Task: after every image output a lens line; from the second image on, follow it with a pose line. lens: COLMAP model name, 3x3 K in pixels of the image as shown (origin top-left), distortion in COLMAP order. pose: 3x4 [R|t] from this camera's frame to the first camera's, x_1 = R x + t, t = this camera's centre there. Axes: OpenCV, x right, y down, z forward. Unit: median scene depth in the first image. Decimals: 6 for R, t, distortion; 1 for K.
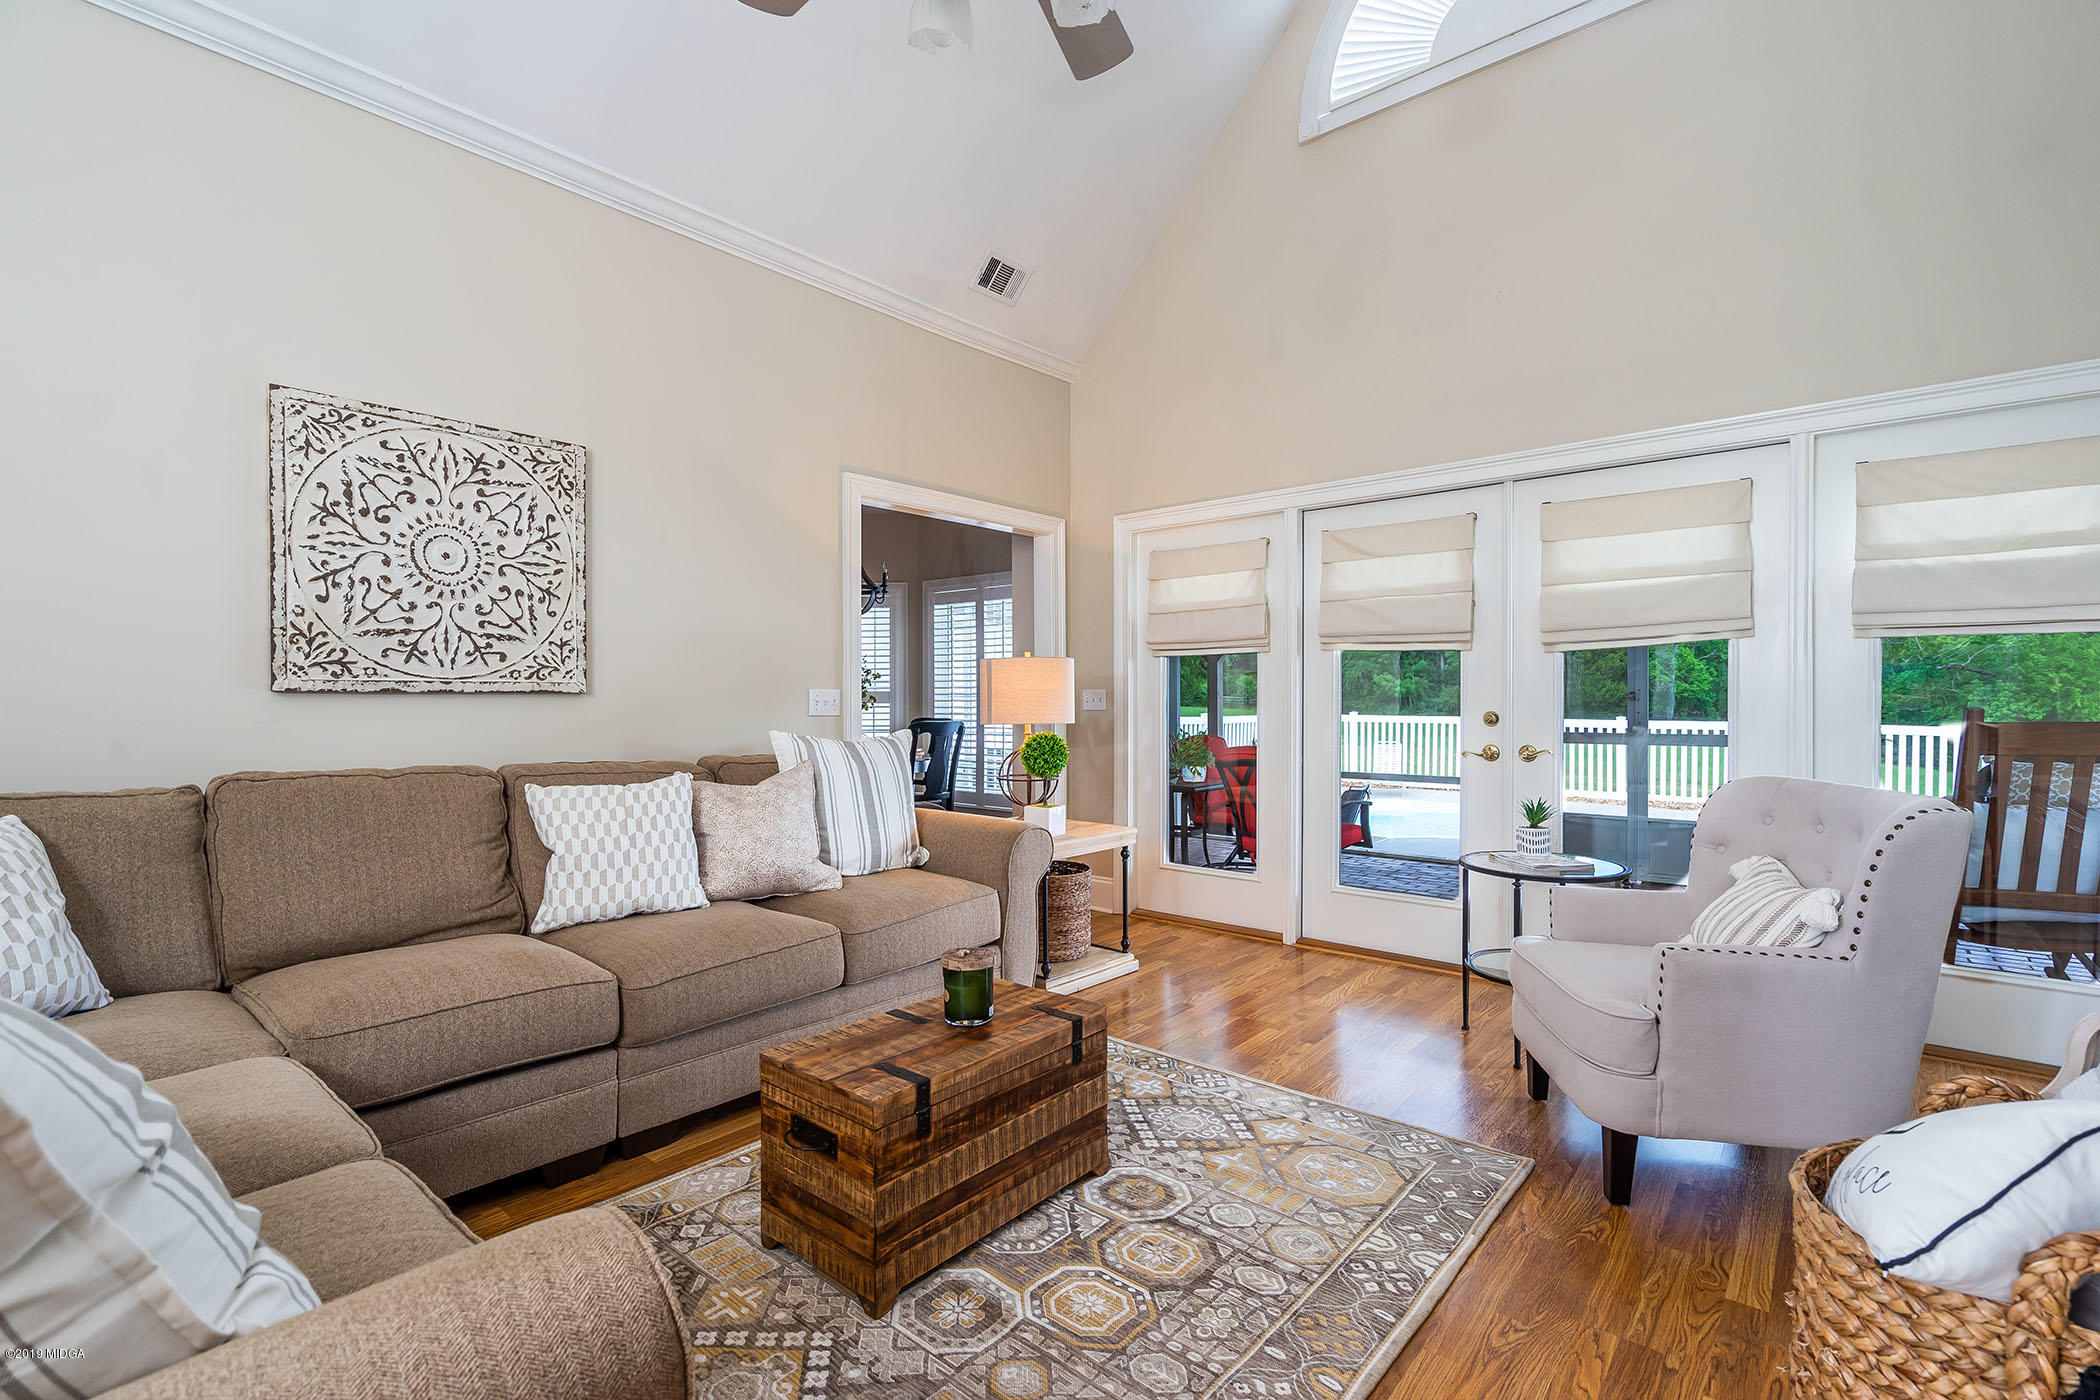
lens RADIAL K [[940.2, 0, 1045.9], [0, 940.2, 704.2], [0, 0, 1]] dist [-0.008845, 0.004330]
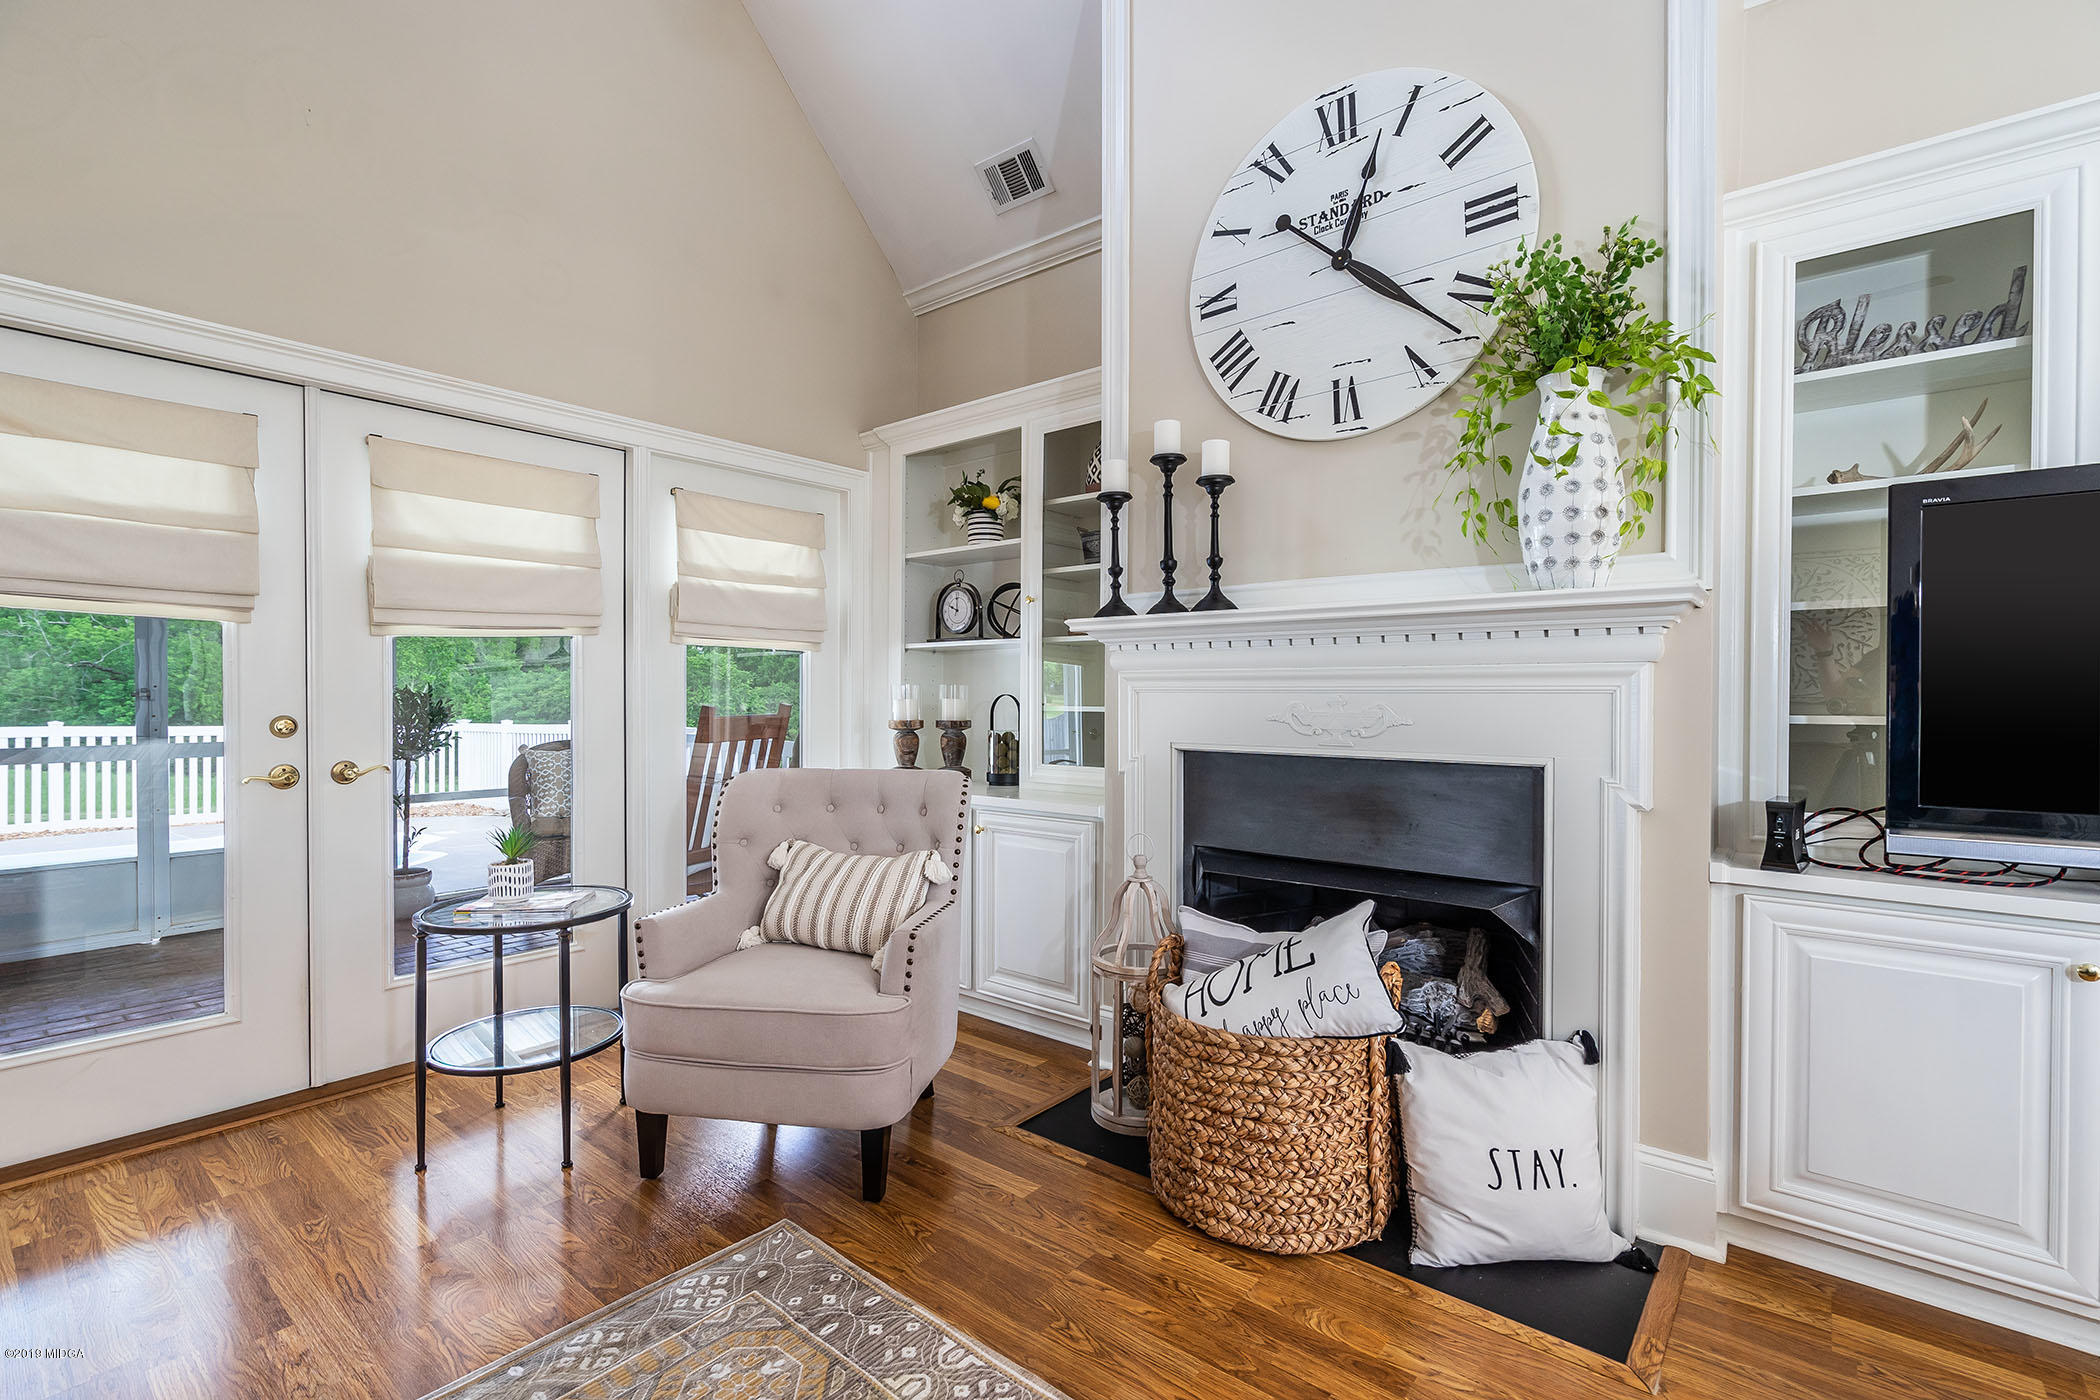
lens RADIAL K [[940.2, 0, 1045.9], [0, 940.2, 704.2], [0, 0, 1]] dist [-0.008845, 0.004330]
pose [[-0.017486, -0.005851, 0.999830, -0.209854], [0.007859, 0.999951, 0.005990, 0.000053], [-0.999816, 0.007963, -0.017439, 0.445375]]
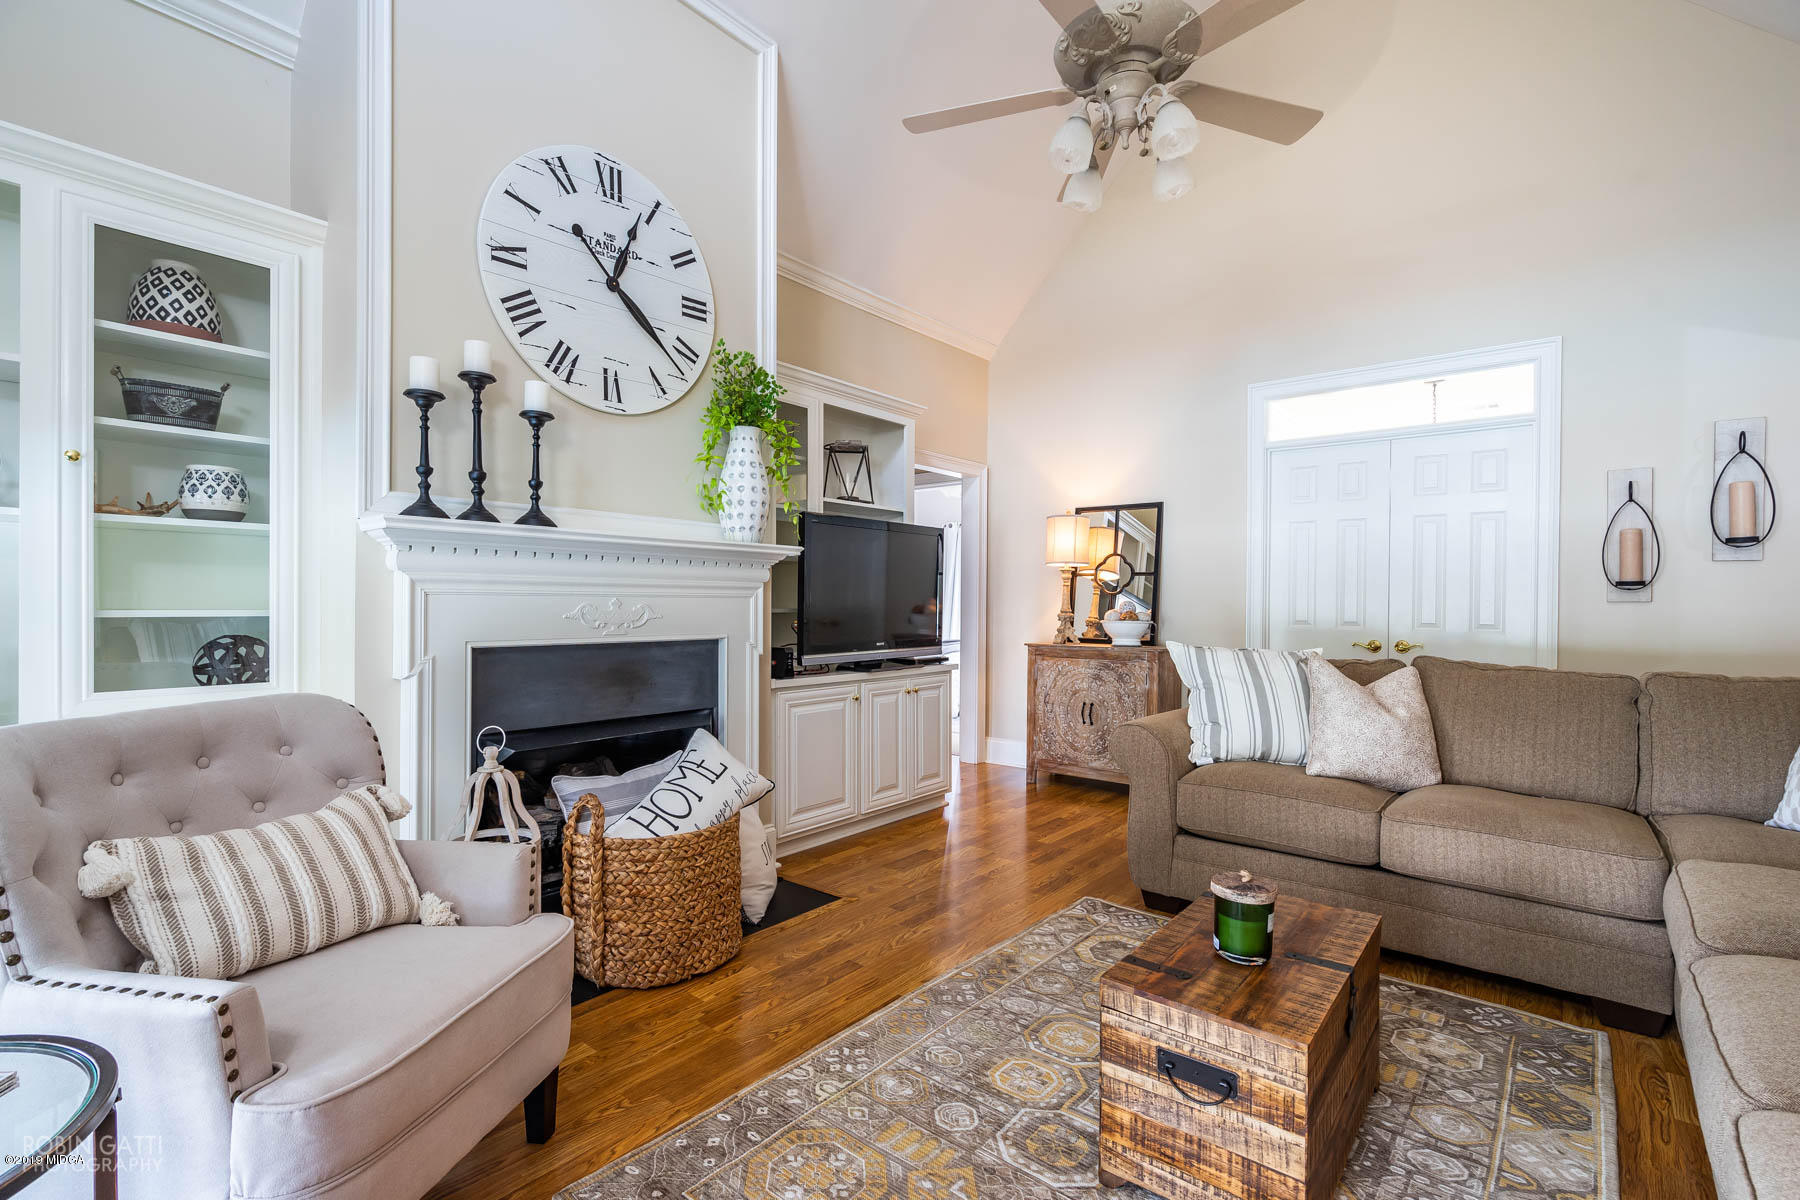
lens RADIAL K [[805.9, 0, 896.5], [0, 805.9, 603.6], [0, 0, 1]] dist [-0.008845, 0.004330]
pose [[-0.999904, -0.003691, -0.013361, 0.144814], [-0.003848, 0.999923, 0.011781, -0.005094], [0.013316, 0.011831, -0.999841, 0.963665]]
